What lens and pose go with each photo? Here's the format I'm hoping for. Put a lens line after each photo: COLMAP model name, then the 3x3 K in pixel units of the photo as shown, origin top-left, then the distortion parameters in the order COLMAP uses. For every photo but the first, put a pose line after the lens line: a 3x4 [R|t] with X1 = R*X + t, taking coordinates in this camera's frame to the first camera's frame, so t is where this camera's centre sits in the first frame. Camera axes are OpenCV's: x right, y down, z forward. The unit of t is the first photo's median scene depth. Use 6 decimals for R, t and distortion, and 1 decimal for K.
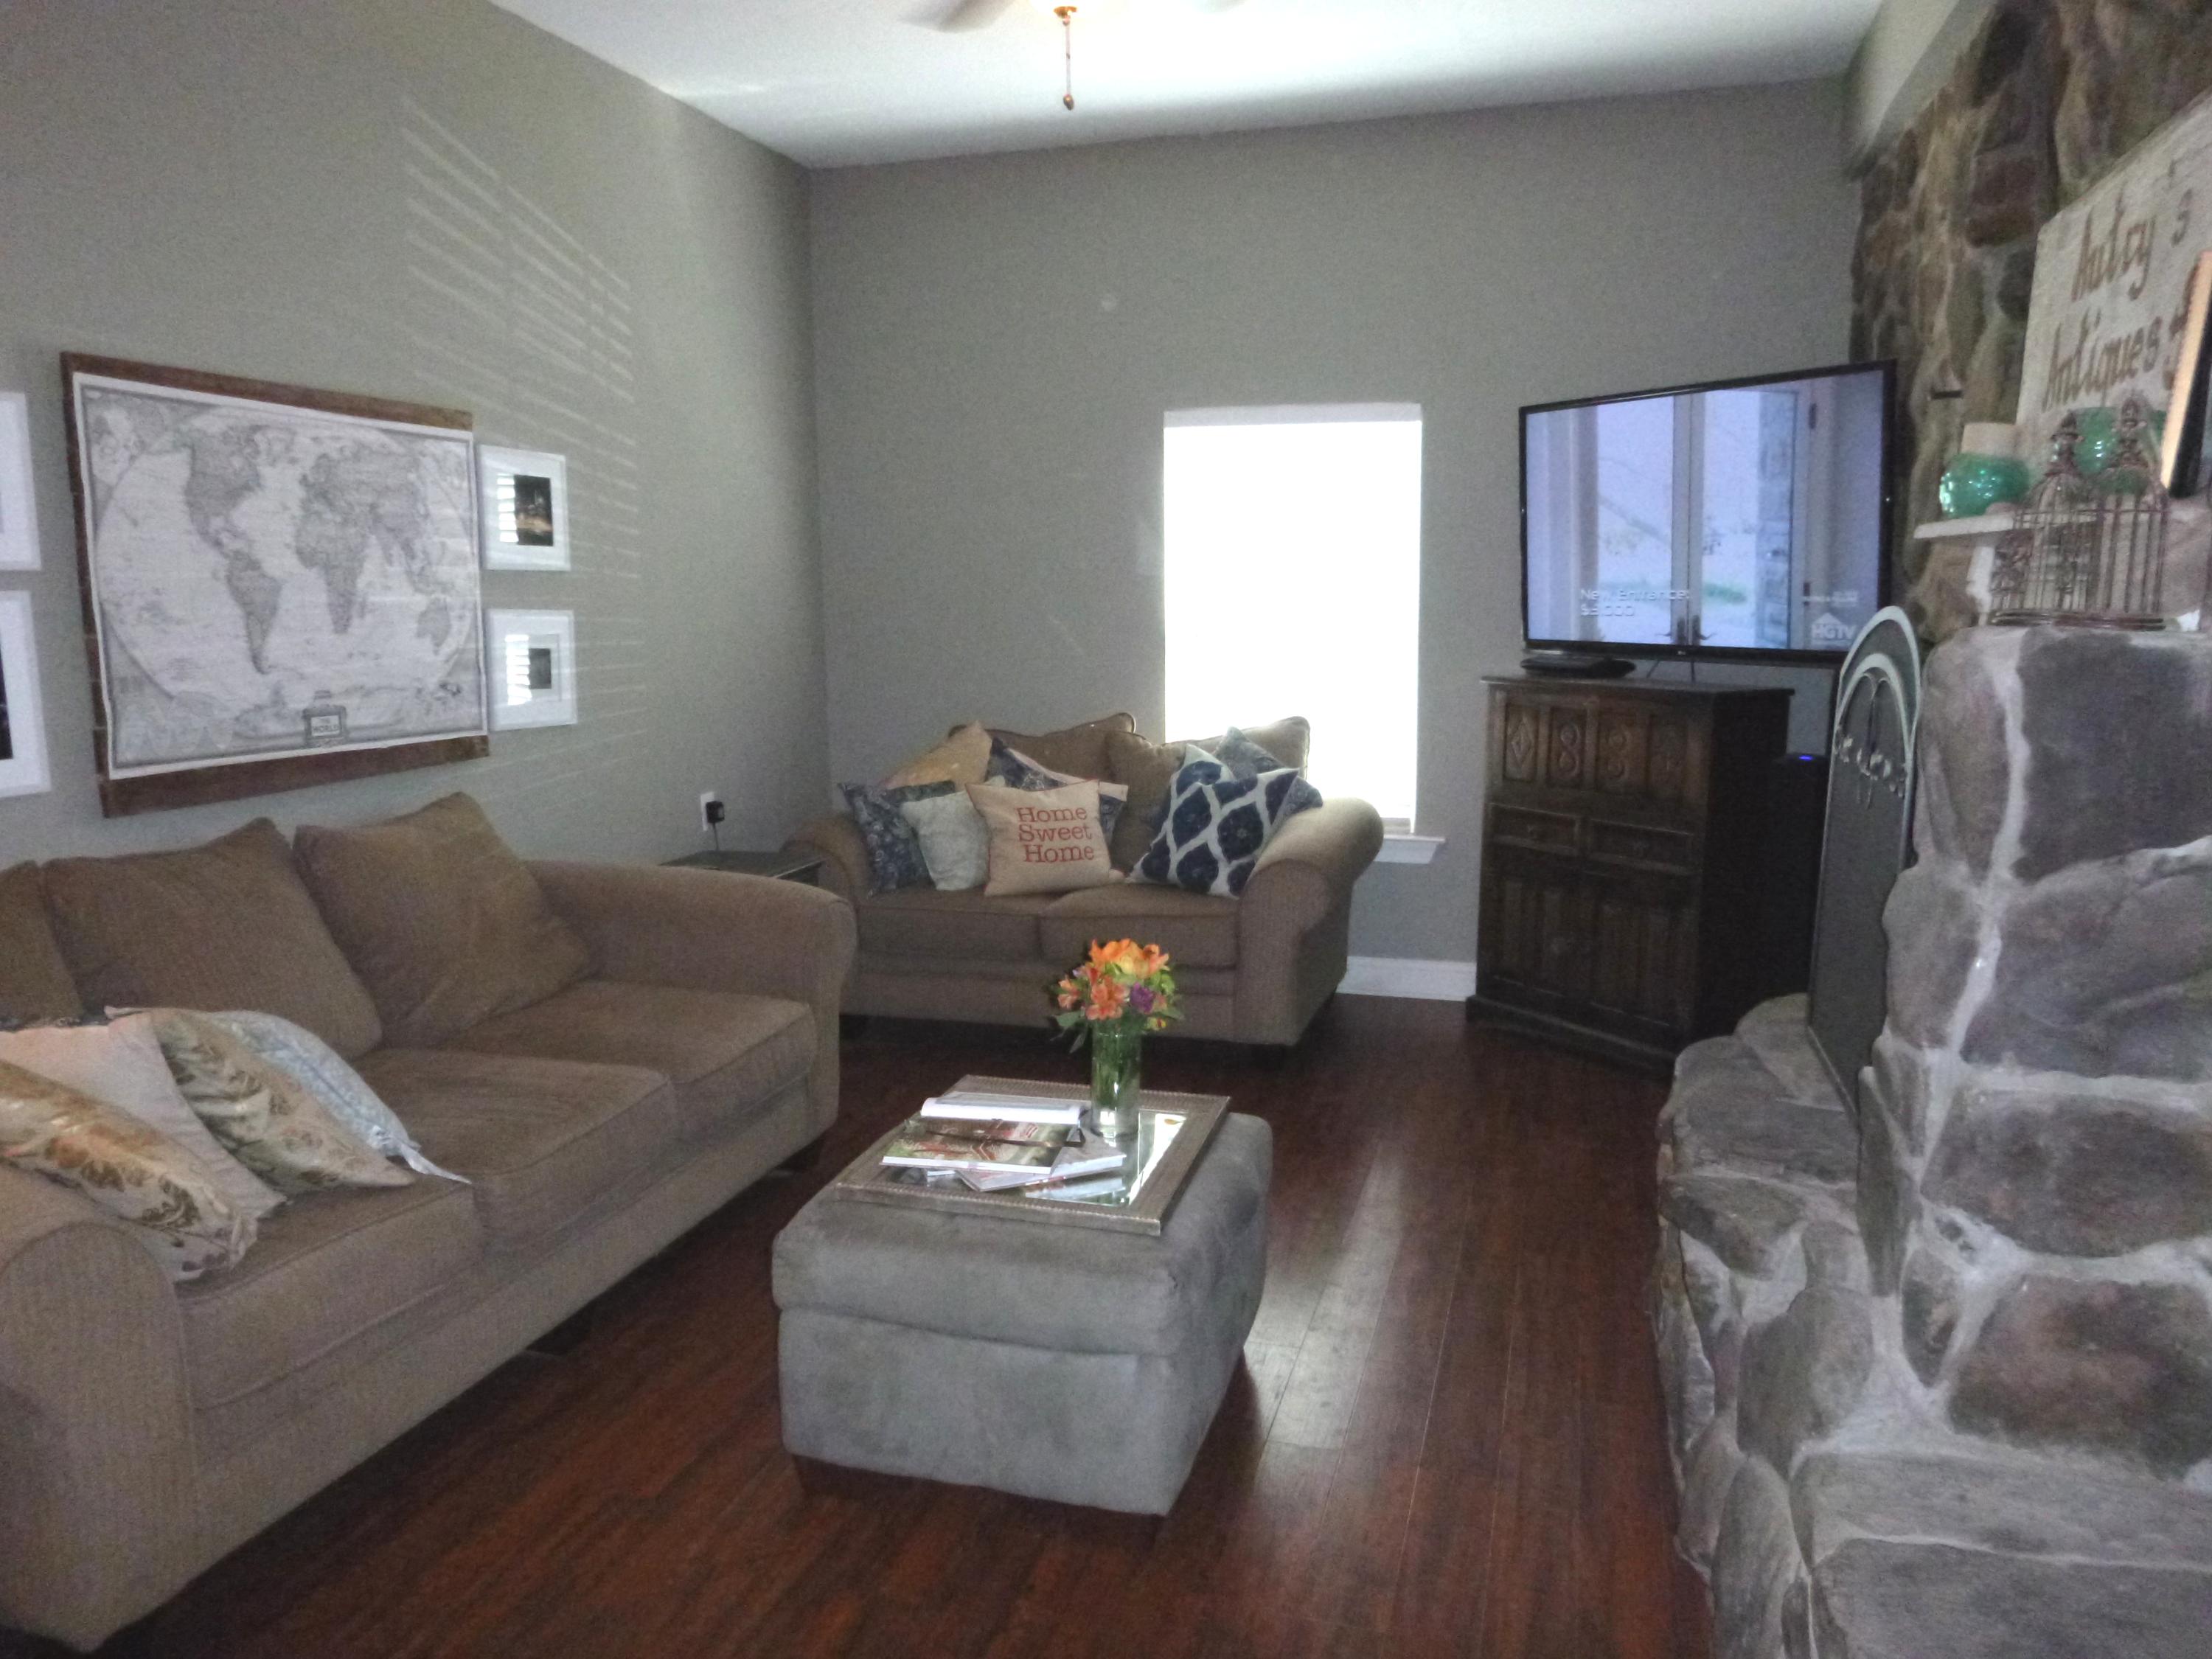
lens RADIAL K [[1622.3, 0, 1102.1], [0, 1622.3, 821.9], [0, 0, 1]] dist [-0.026433, -0.002086]
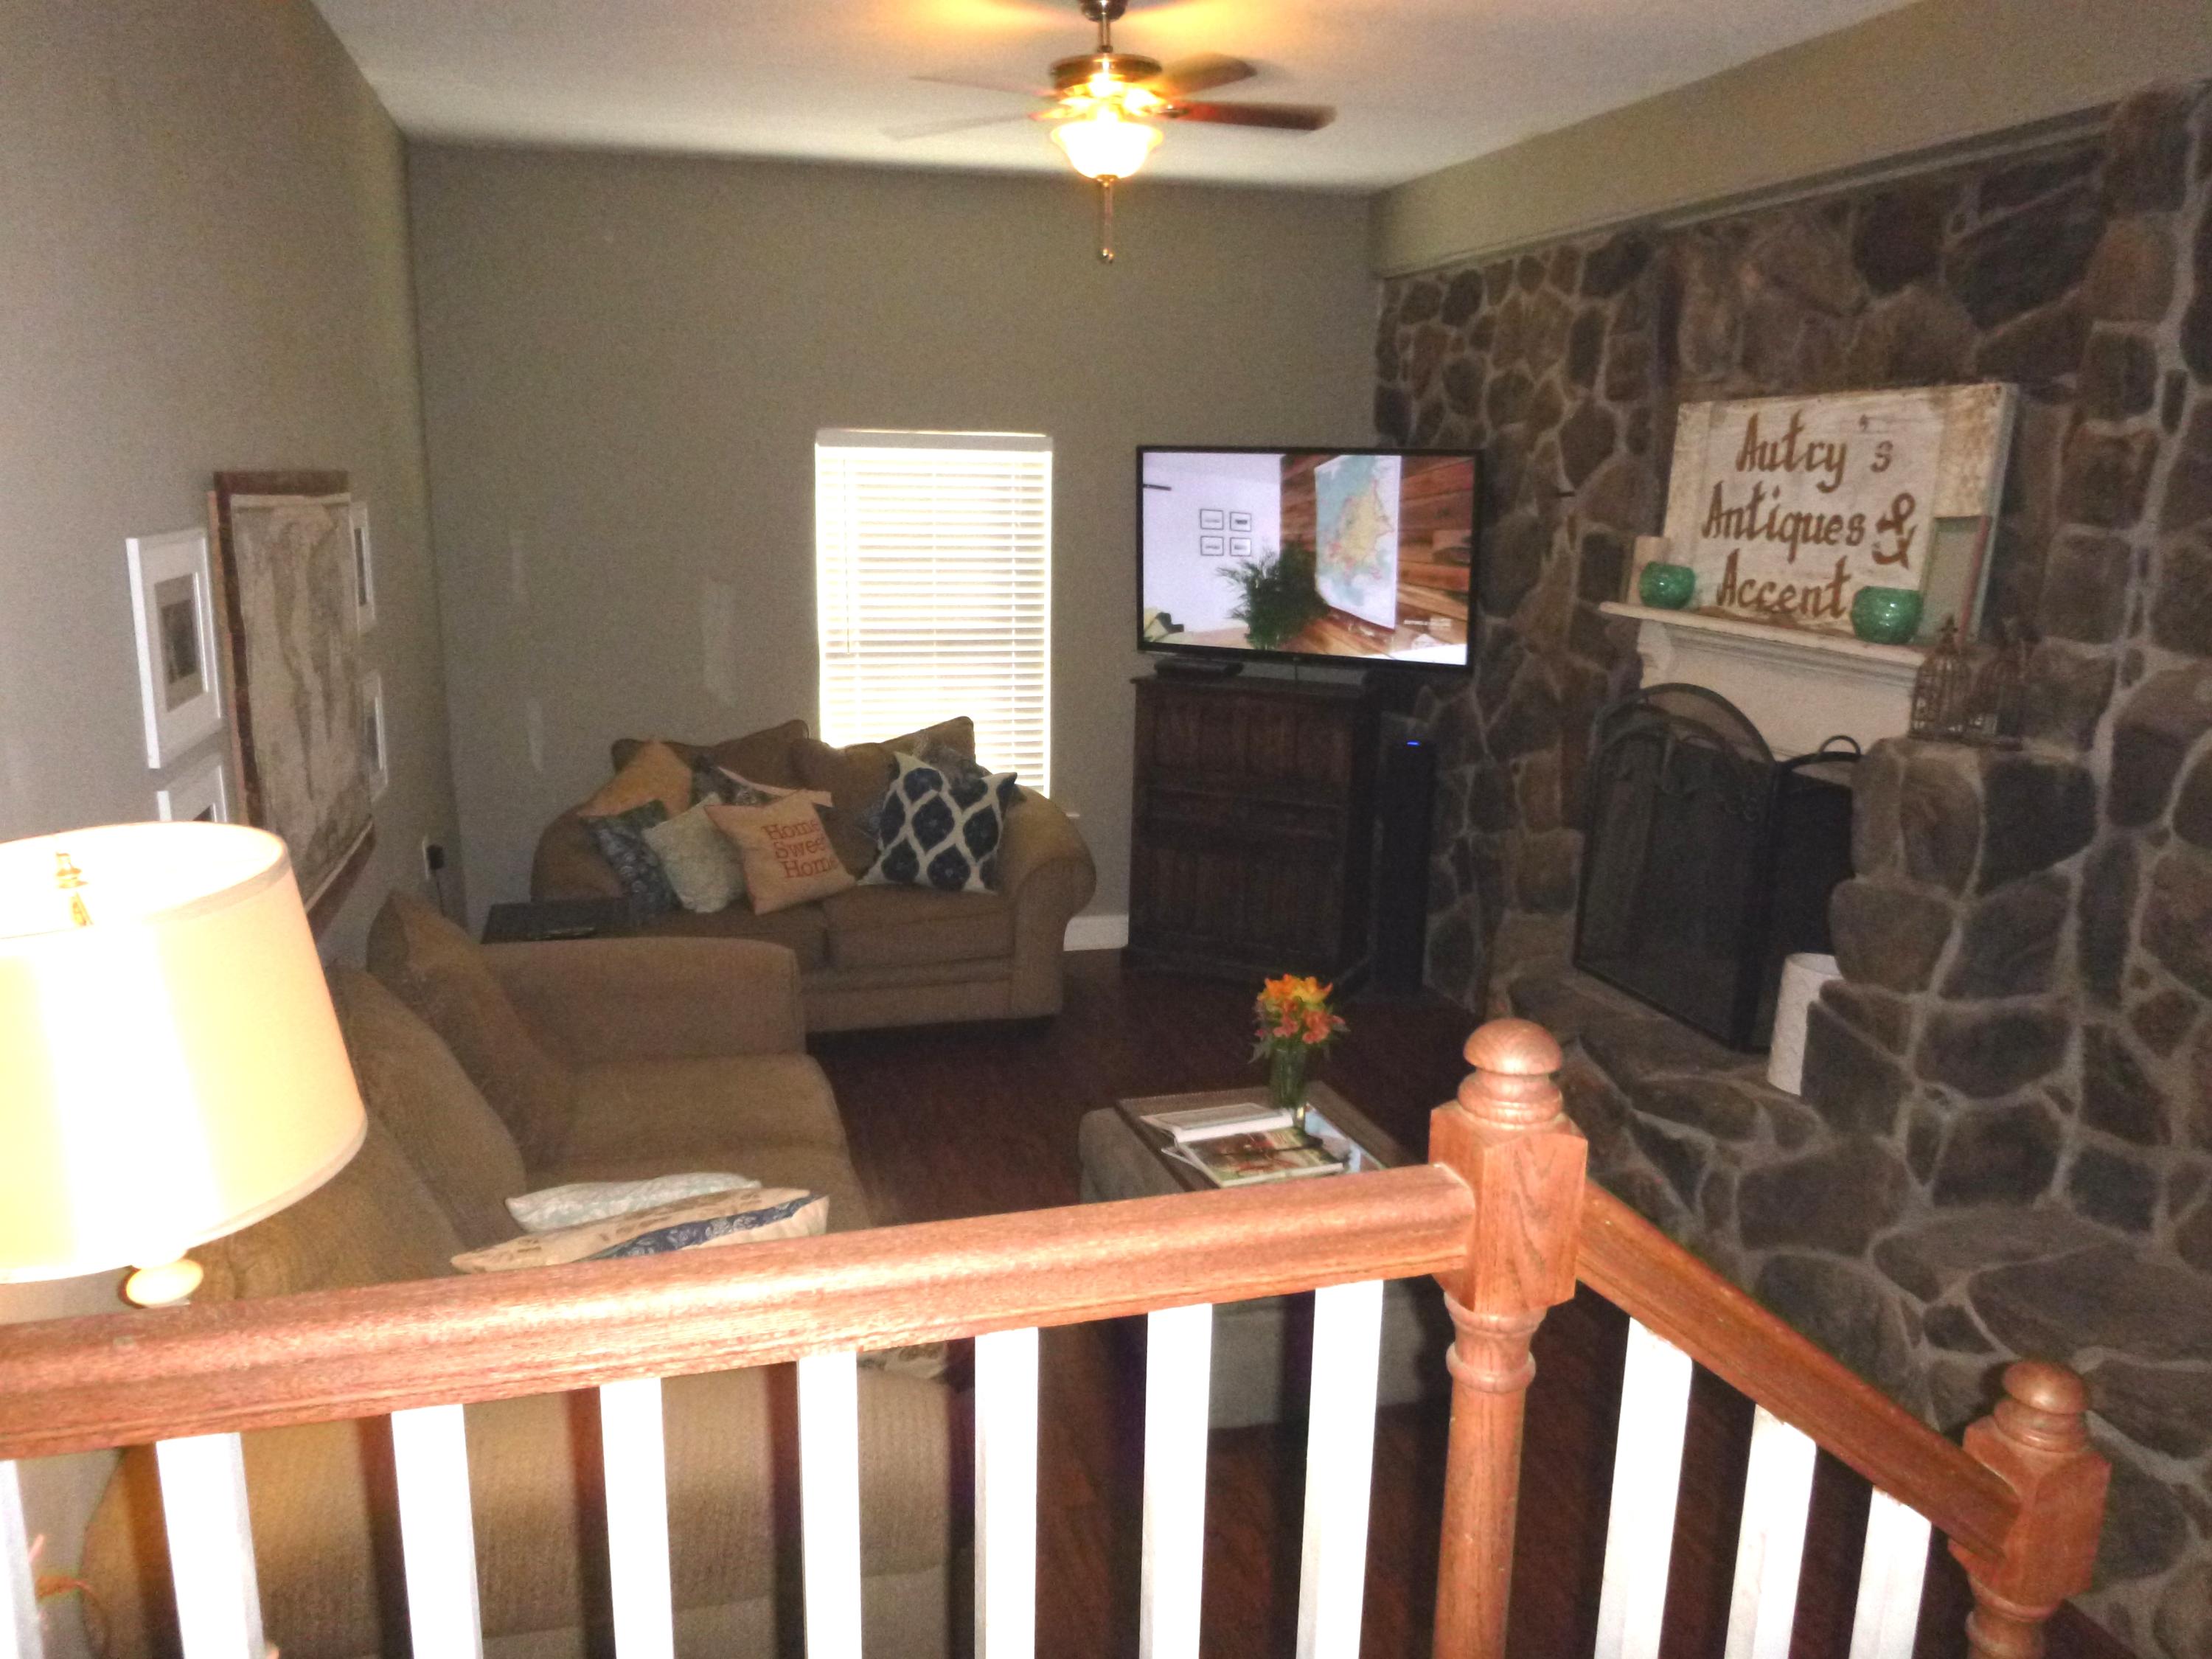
lens RADIAL K [[1622.3, 0, 1097.9], [0, 1622.3, 829.1], [0, 0, 1]] dist [-0.026433, -0.002086]
pose [[0.845152, -0.094332, 0.526136, -0.438137], [0.054979, 0.994425, 0.089977, -0.092849], [-0.531691, -0.047117, 0.845627, 0.007037]]
